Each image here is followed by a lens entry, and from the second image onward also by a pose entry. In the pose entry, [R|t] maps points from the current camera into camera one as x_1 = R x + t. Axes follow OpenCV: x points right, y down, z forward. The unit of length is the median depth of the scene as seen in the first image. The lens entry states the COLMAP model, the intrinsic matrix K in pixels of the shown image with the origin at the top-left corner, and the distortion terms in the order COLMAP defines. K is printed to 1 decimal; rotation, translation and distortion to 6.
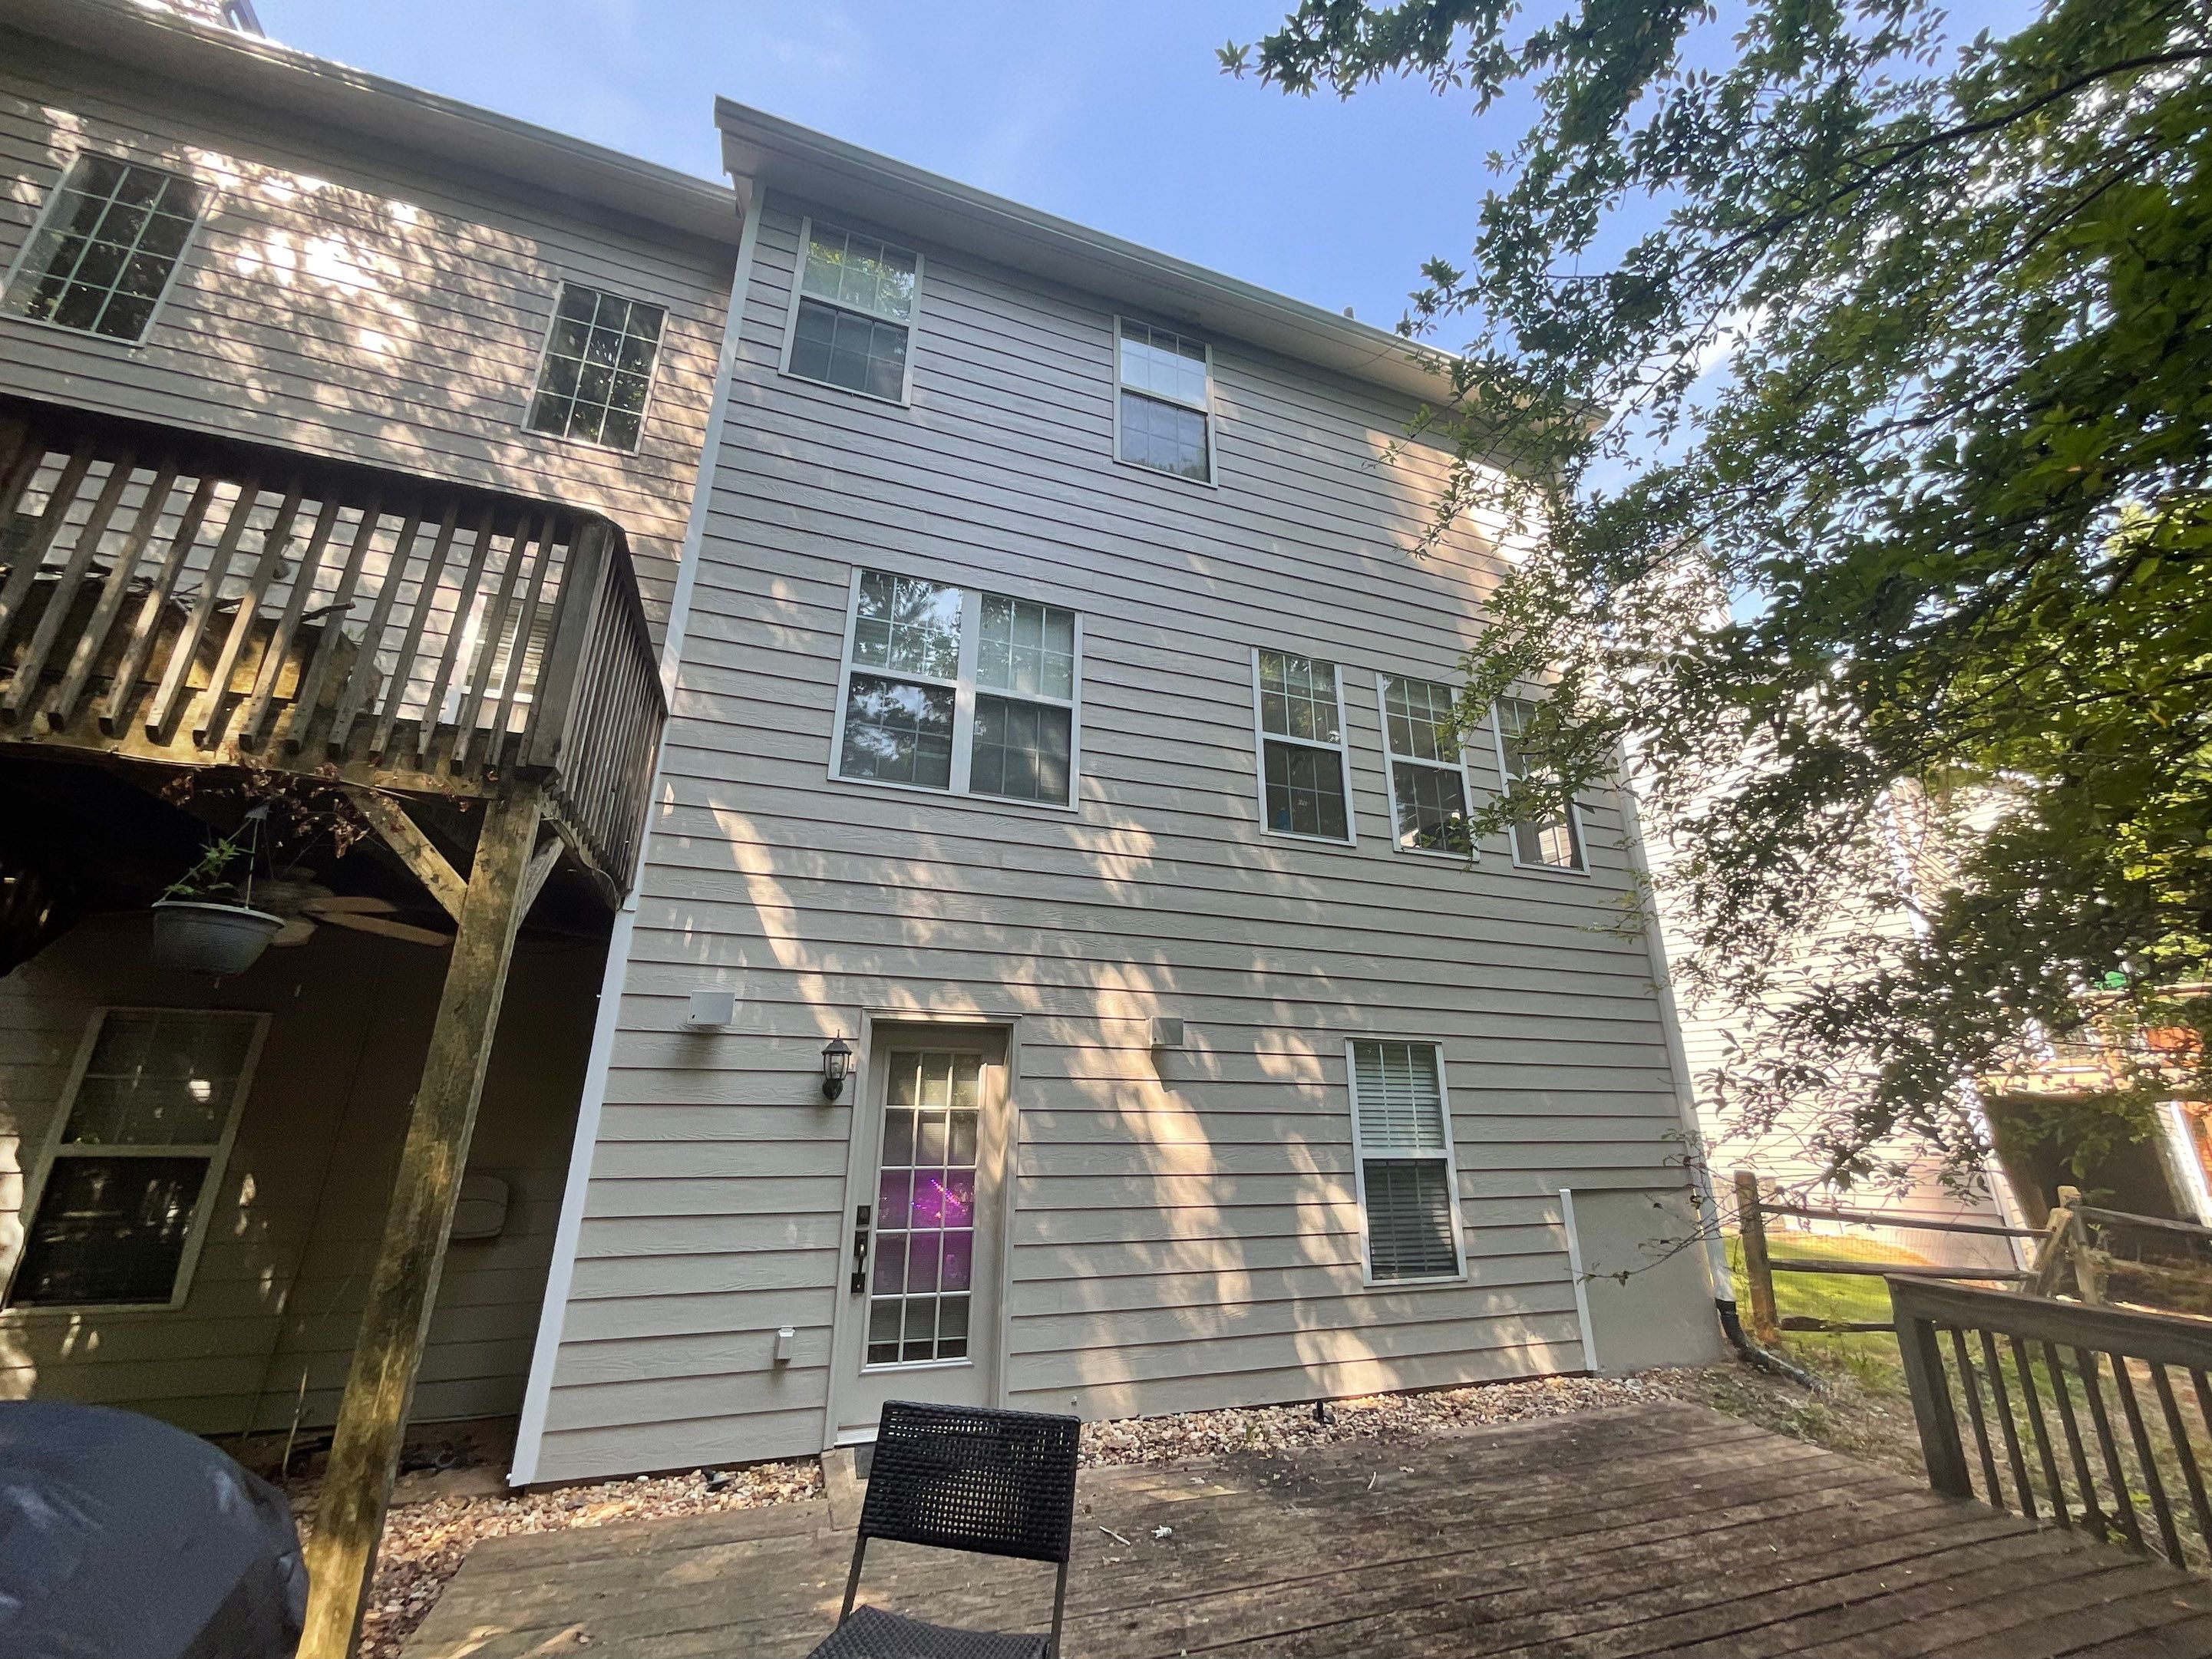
lens RADIAL K [[897.7, 0, 1101.0], [0, 897.7, 815.9], [0, 0, 1]] dist [-0.001506, 0.002123]
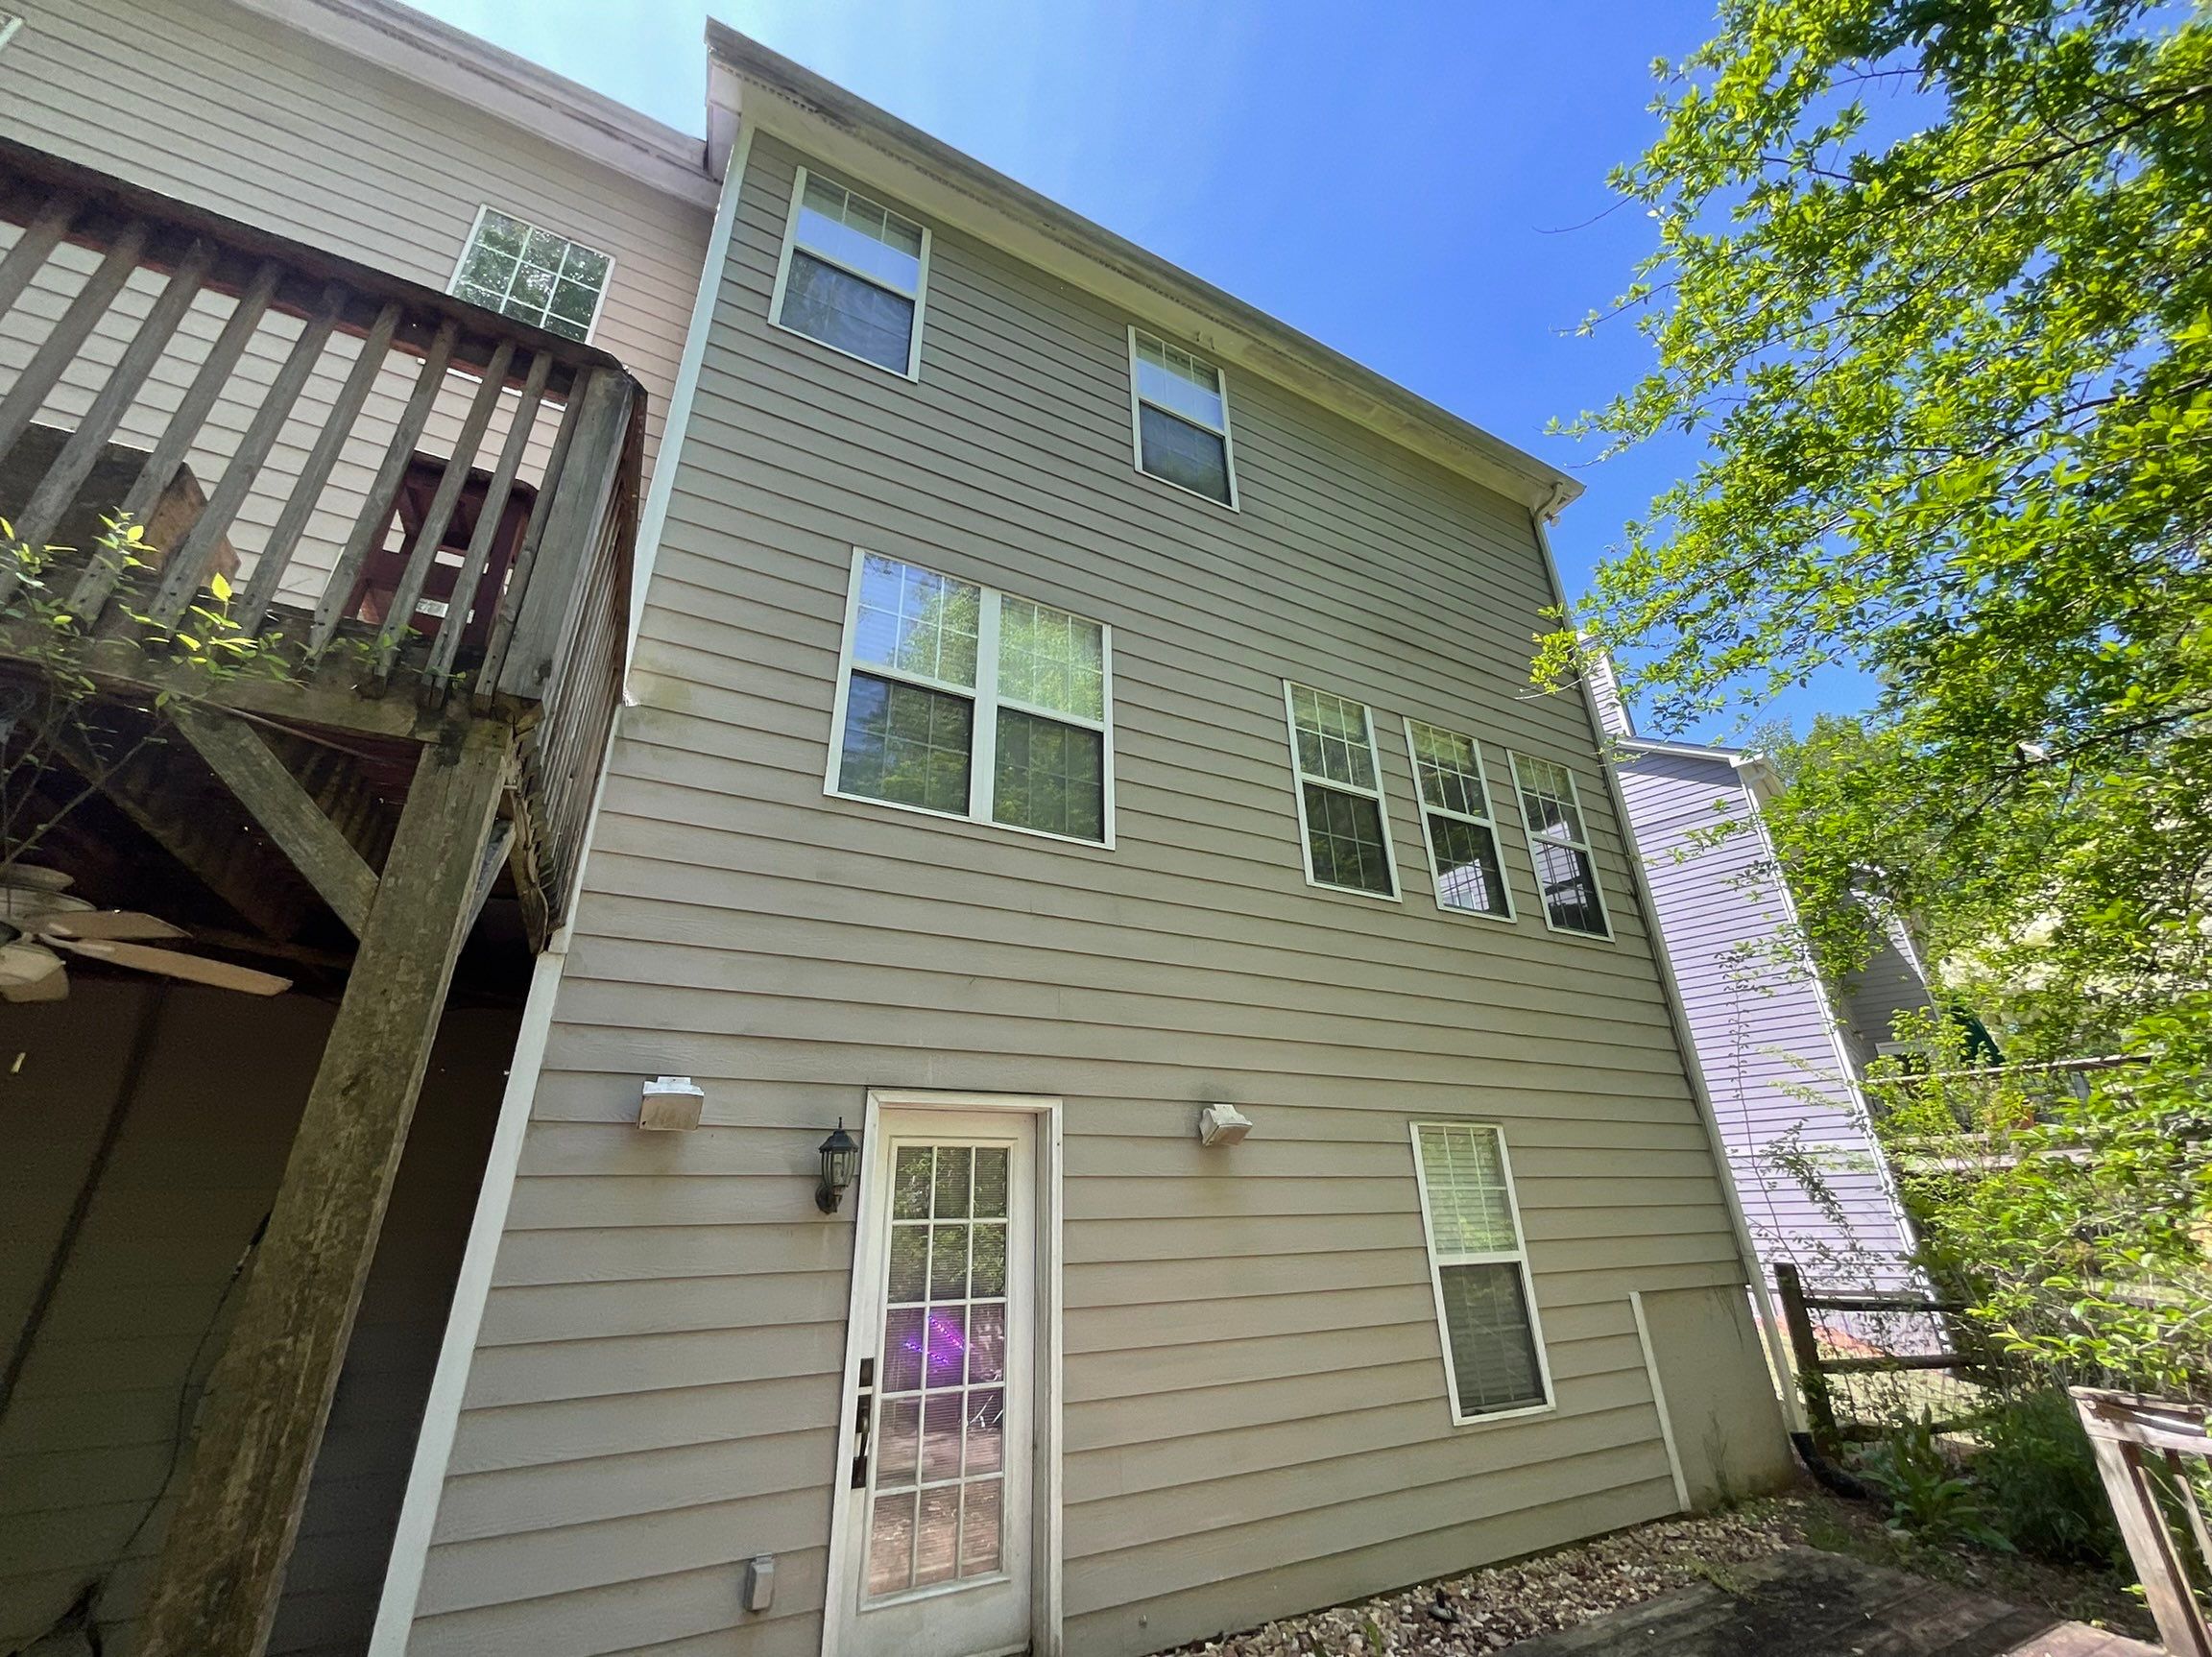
lens RADIAL K [[897.7, 0, 1112.1], [0, 897.7, 816.7], [0, 0, 1]] dist [-0.001506, 0.002123]
pose [[0.988189, 0.041081, 0.147631, -0.158352], [-0.028597, 0.995909, -0.085714, 0.037807], [-0.150548, 0.080480, 0.985321, 0.168268]]
